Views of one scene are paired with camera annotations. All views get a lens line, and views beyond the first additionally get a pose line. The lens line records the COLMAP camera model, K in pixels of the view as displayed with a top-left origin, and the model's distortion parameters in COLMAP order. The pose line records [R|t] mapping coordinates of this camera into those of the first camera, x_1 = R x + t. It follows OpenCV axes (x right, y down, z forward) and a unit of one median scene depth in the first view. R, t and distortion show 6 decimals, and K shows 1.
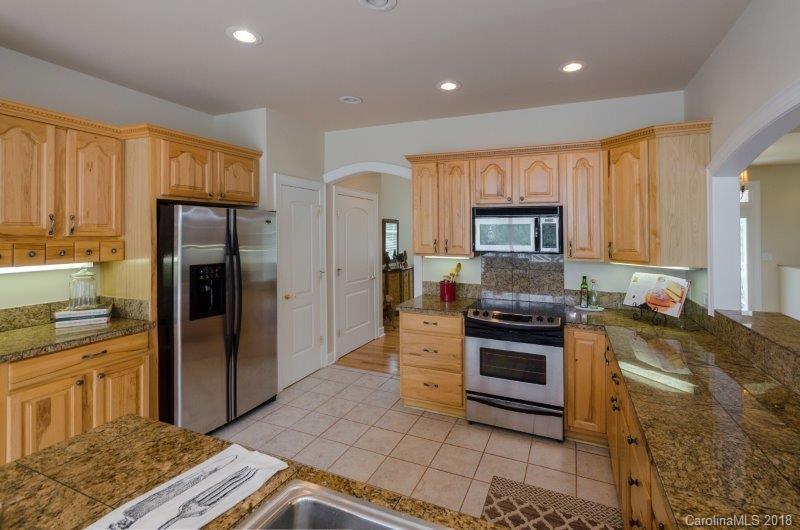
lens RADIAL K [[377.0, 0, 410.7], [0, 377.0, 231.1], [0, 0, 1]] dist [-0.000114, 0.000335]
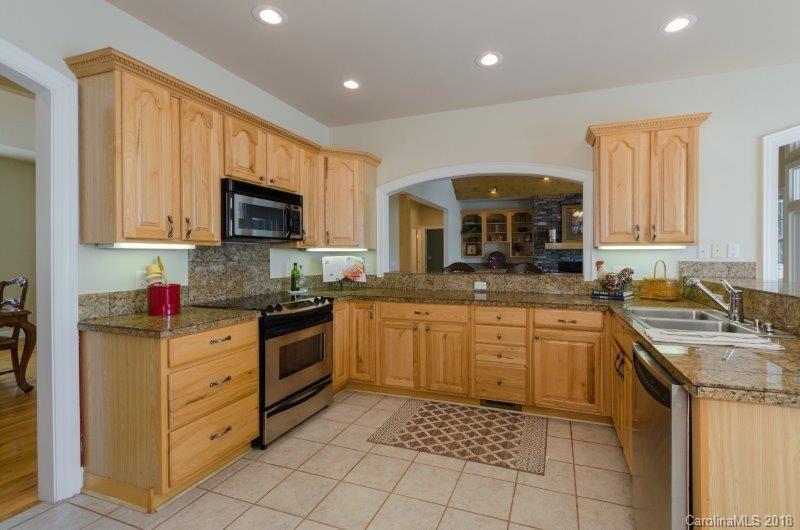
lens RADIAL K [[377.0, 0, 401.1], [0, 377.0, 261.0], [0, 0, 1]] dist [-0.000114, 0.000335]
pose [[-0.066060, -0.006699, 0.997793, -0.684795], [-0.000754, 0.999978, 0.006664, 0.108908], [-0.997815, -0.000312, -0.066064, 0.787879]]
